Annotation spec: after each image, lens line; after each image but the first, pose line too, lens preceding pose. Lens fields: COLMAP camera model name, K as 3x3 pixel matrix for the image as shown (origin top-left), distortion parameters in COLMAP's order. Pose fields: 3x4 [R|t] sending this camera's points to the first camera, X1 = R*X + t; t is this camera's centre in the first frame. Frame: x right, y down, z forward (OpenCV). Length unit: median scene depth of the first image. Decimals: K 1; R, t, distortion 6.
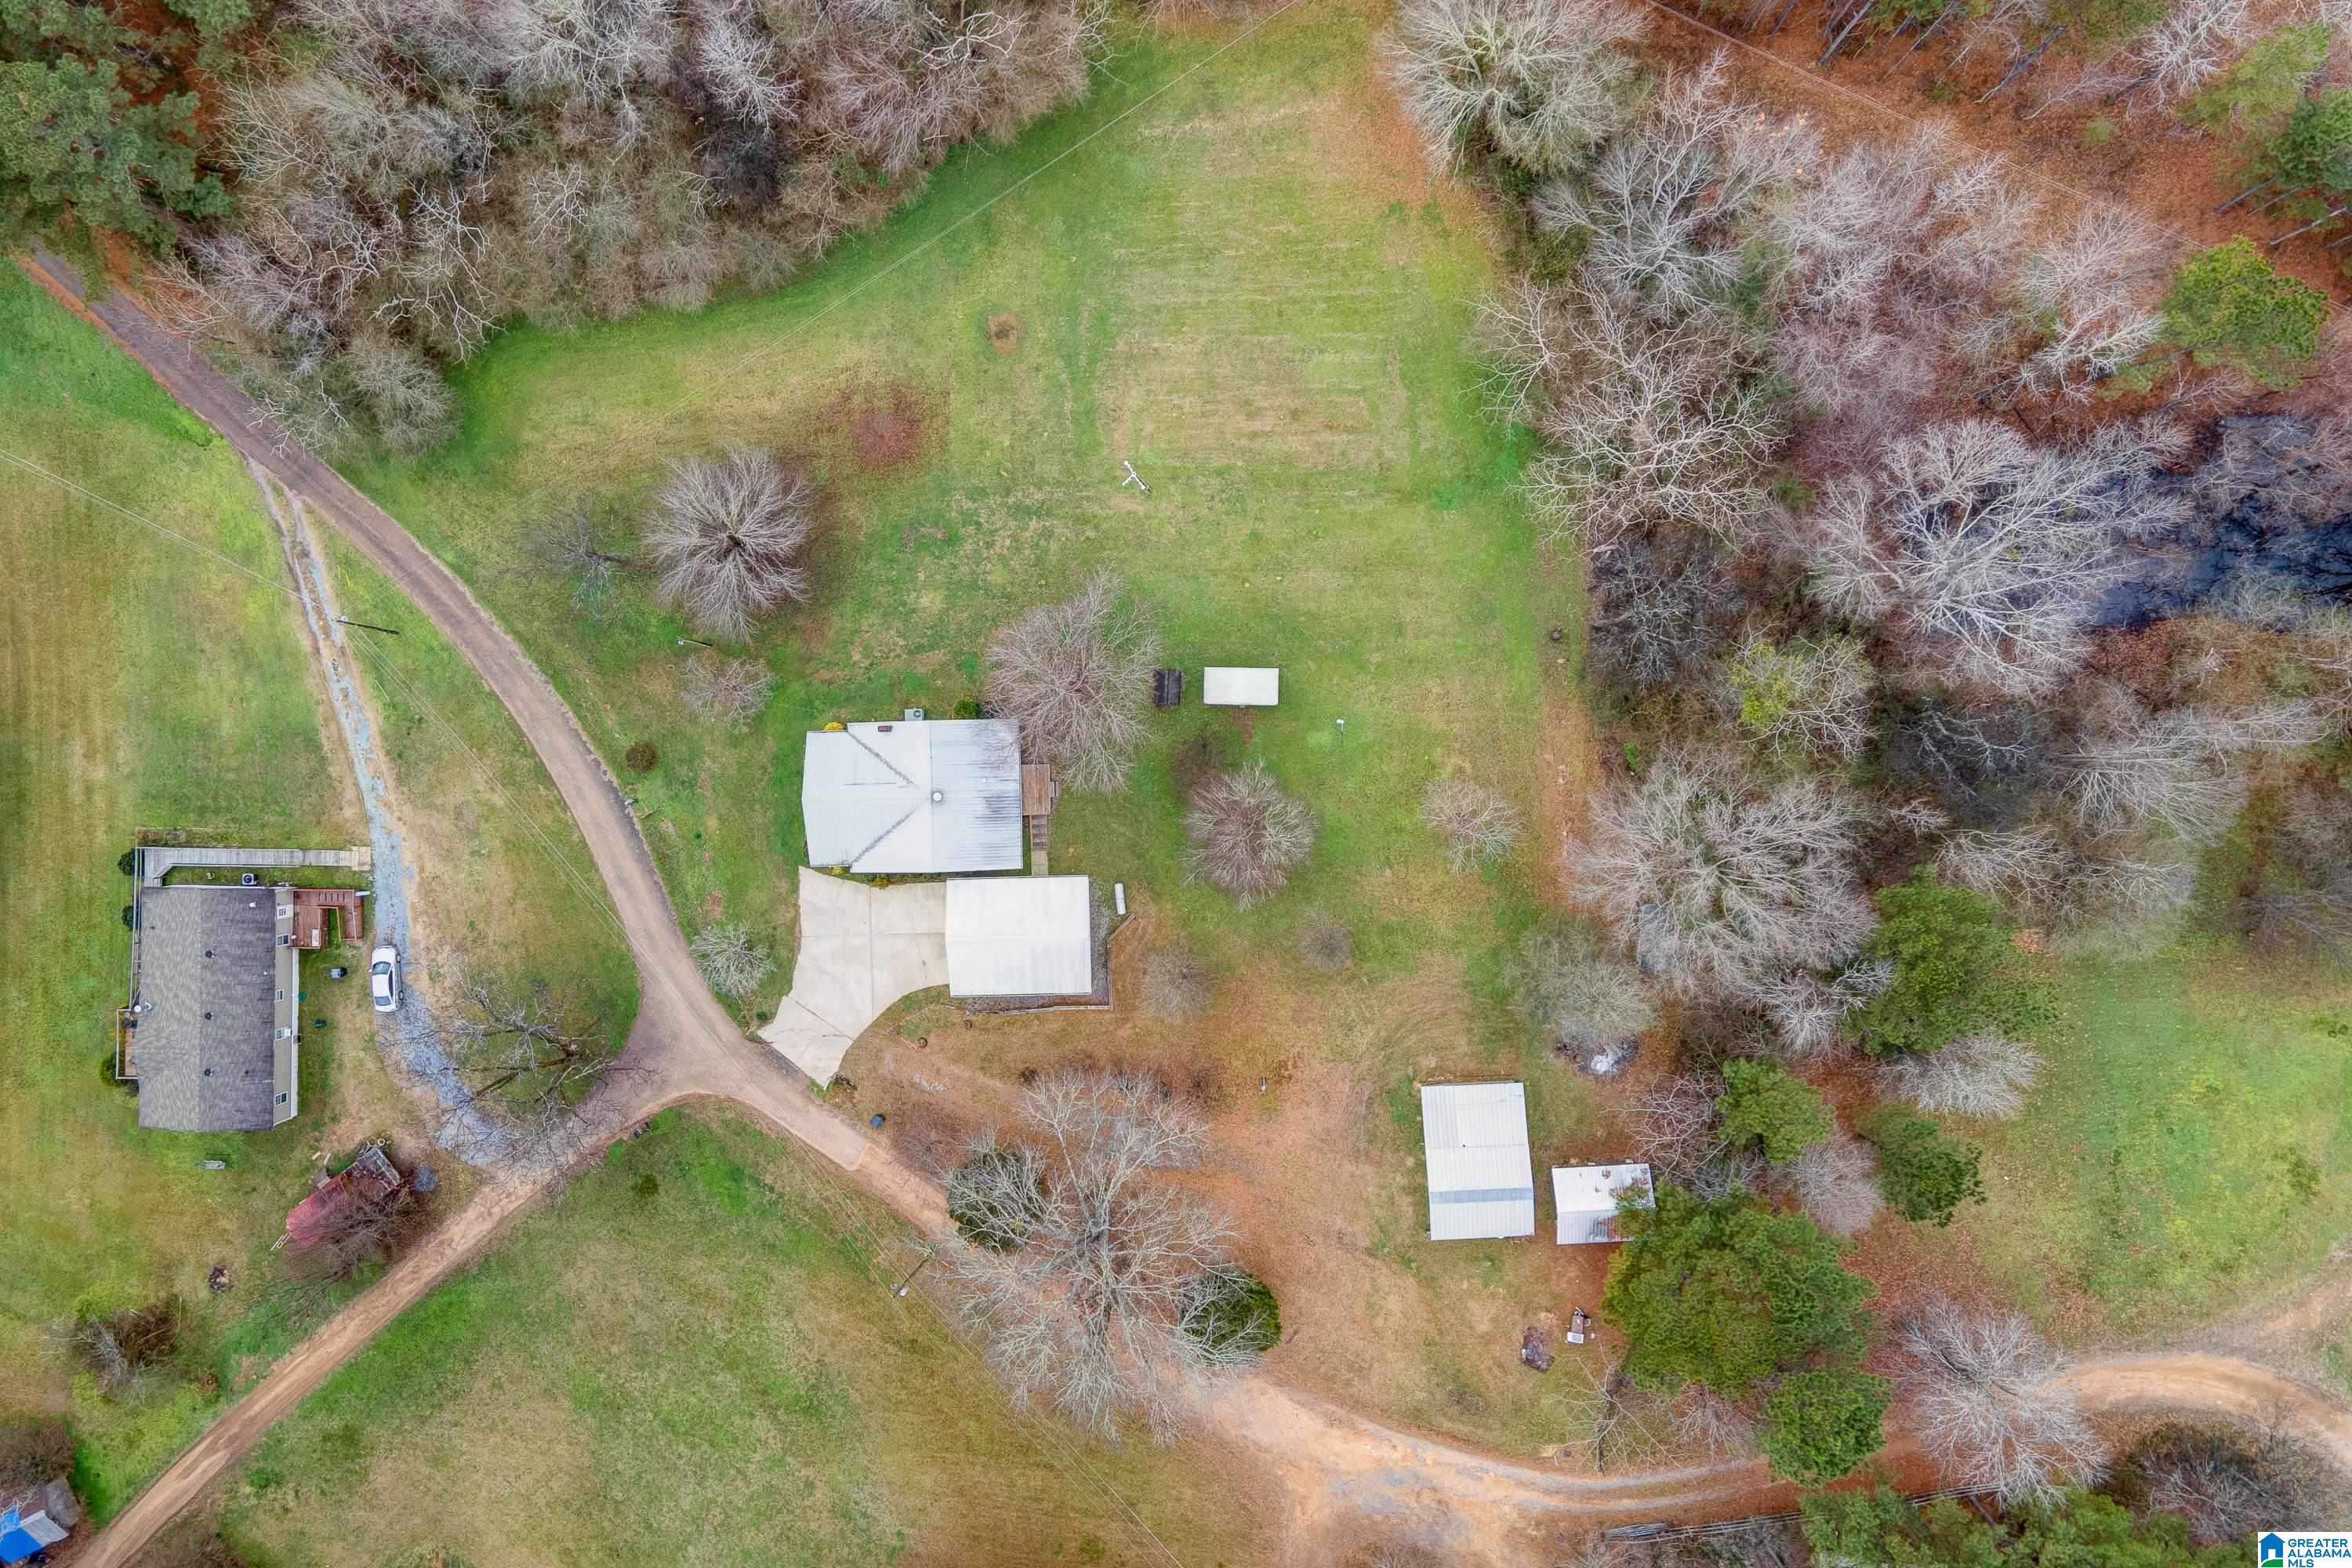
lens RADIAL K [[1718.0, 0, 1176.0], [0, 1718.0, 784.0], [0, 0, 1]] dist [0.053601, 0.002936]
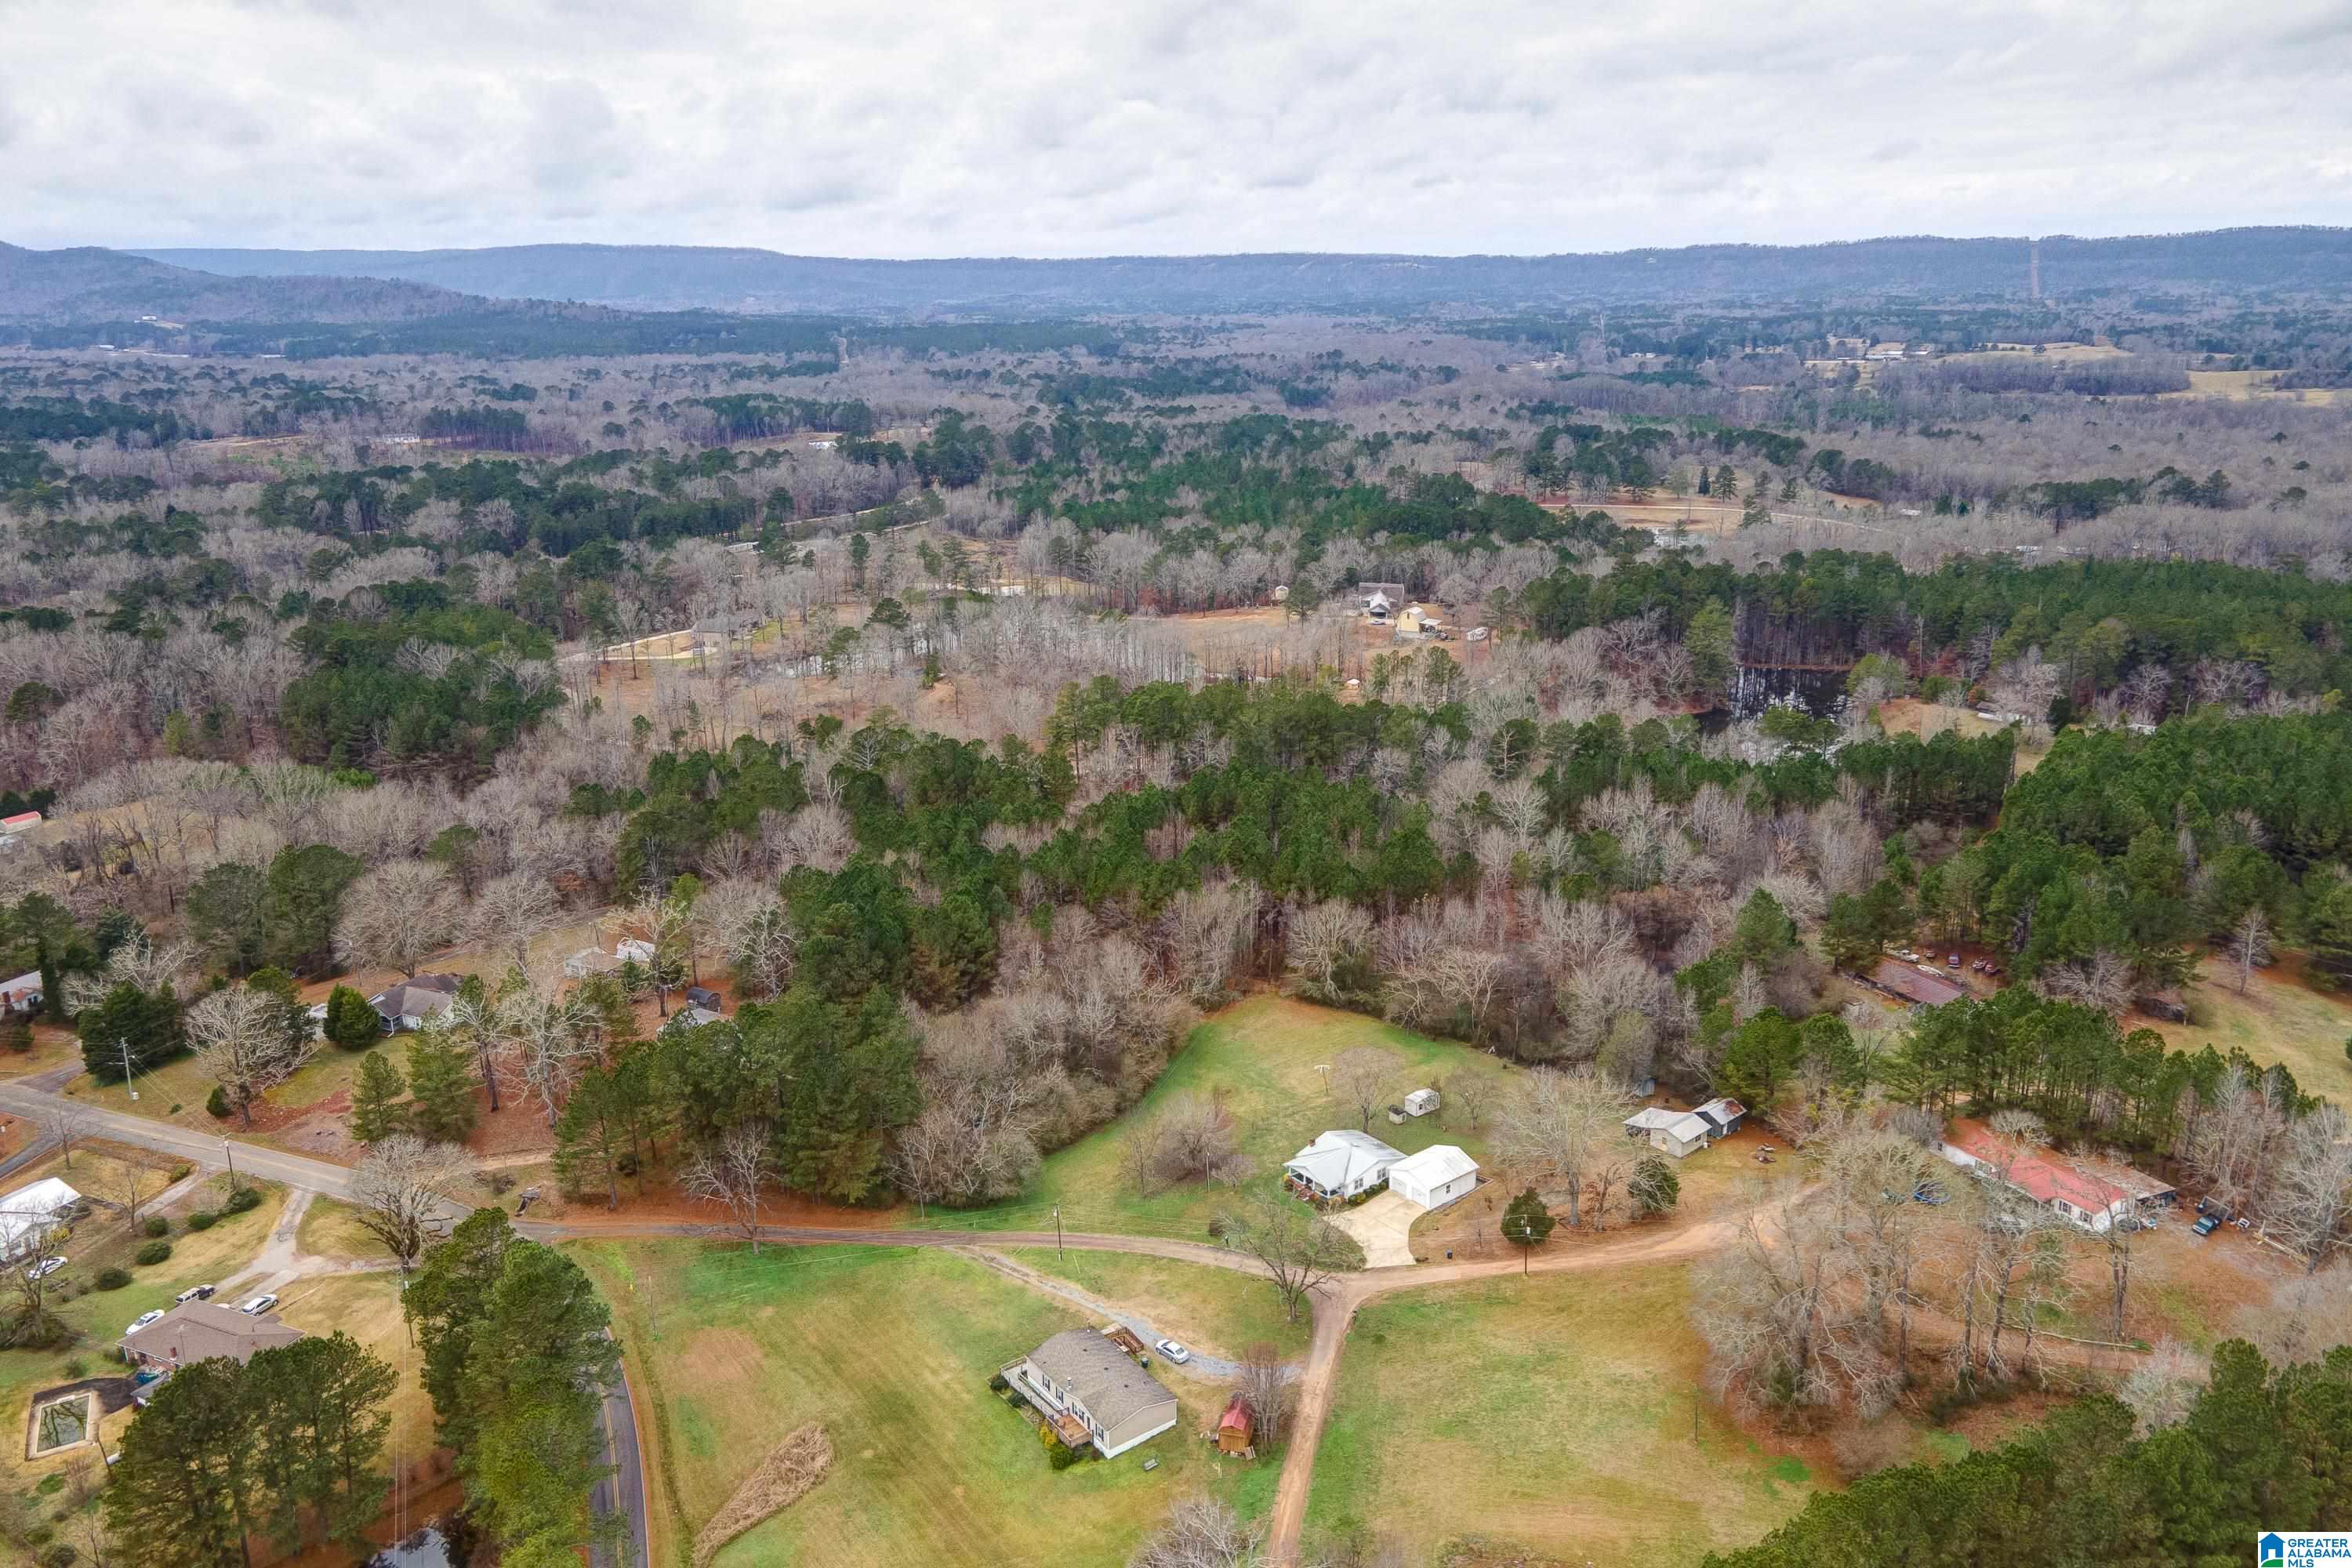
lens RADIAL K [[1718.0, 0, 1176.0], [0, 1718.0, 784.0], [0, 0, 1]] dist [0.053601, 0.002936]
pose [[0.798132, -0.124670, 0.589443, -1.372043], [0.602167, 0.196726, -0.773753, 1.293190], [-0.019495, 0.972500, 0.232085, 0.112147]]
